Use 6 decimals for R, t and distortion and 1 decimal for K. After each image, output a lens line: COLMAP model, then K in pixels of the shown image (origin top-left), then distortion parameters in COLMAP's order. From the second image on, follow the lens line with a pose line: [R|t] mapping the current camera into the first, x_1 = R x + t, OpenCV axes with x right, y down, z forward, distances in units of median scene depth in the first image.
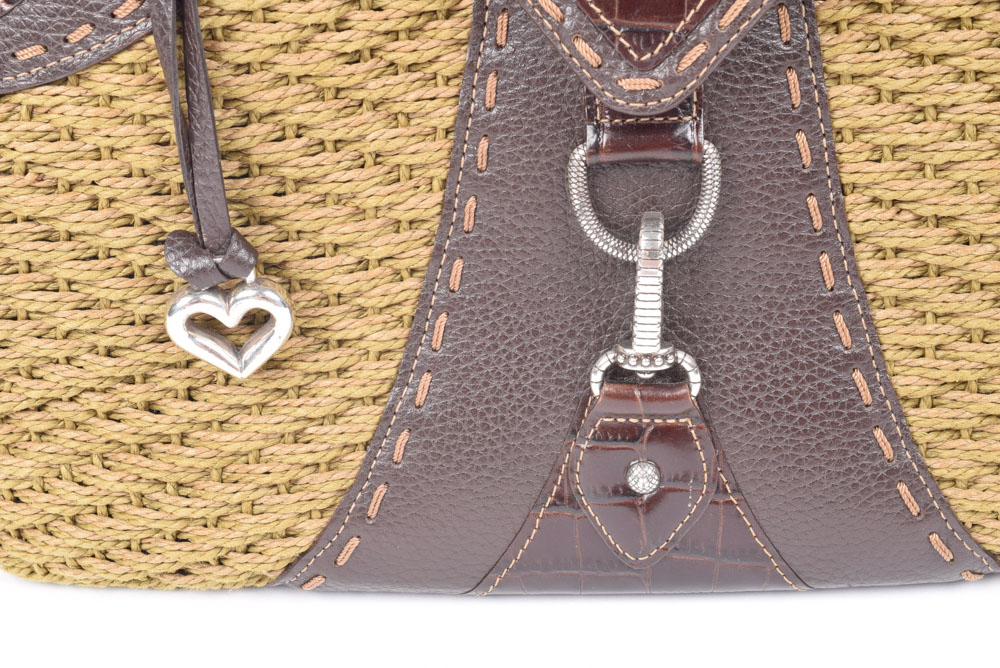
lens RADIAL K [[1736.3, 0, 499.9], [0, 1736.3, 334.4], [0, 0, 1]] dist [-0.122787, 0.000000]
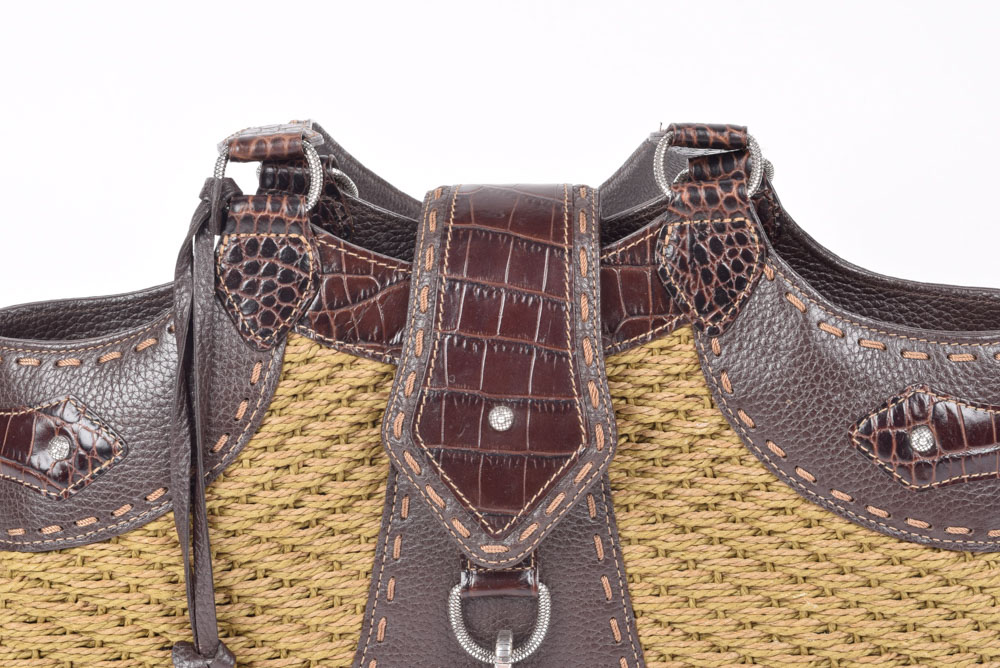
lens RADIAL K [[2194.5, 0, 495.6], [0, 2194.5, 333.0], [0, 0, 1]] dist [0.057934, 0.000000]
pose [[0.998809, 0.009746, 0.047801, -0.012694], [-0.002193, 0.987821, -0.155576, -0.029490], [-0.048735, 0.155286, 0.986667, -0.903137]]
